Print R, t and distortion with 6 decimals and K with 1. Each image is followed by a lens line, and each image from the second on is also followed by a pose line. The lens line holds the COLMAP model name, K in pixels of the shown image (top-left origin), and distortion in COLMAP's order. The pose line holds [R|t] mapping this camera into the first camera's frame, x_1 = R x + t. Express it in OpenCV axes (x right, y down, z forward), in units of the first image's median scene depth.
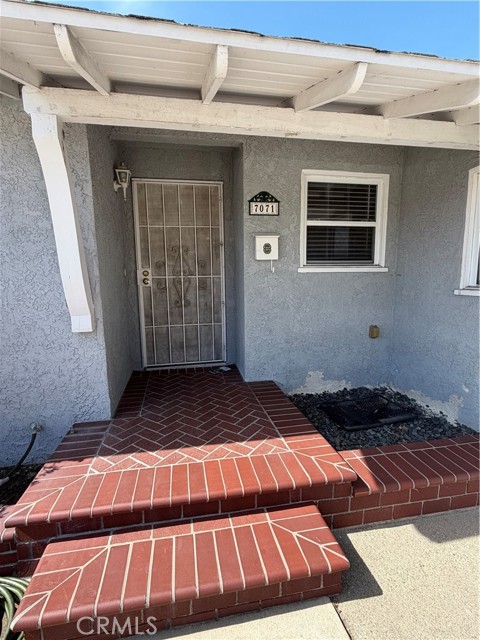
lens RADIAL K [[312.7, 0, 240.0], [0, 312.7, 320.0], [0, 0, 1]] dist [0.001532, 0.000136]
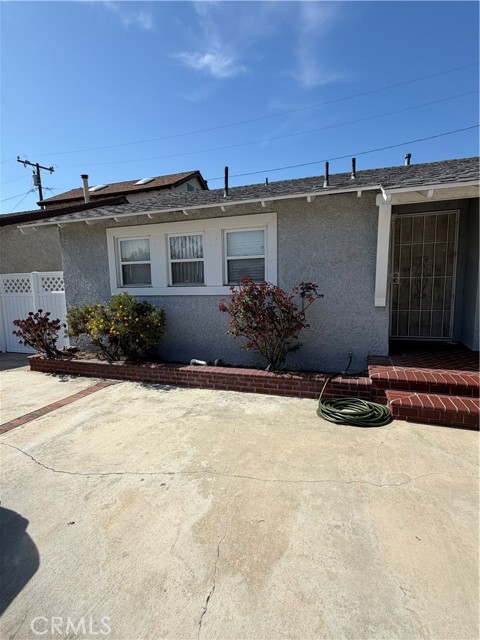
lens RADIAL K [[312.7, 0, 240.0], [0, 312.7, 320.0], [0, 0, 1]] dist [0.001532, 0.000136]
pose [[0.863991, 0.054146, -0.500588, -0.182219], [-0.058371, 0.998269, 0.007231, 0.103543], [0.500113, 0.022972, 0.865656, -0.713492]]
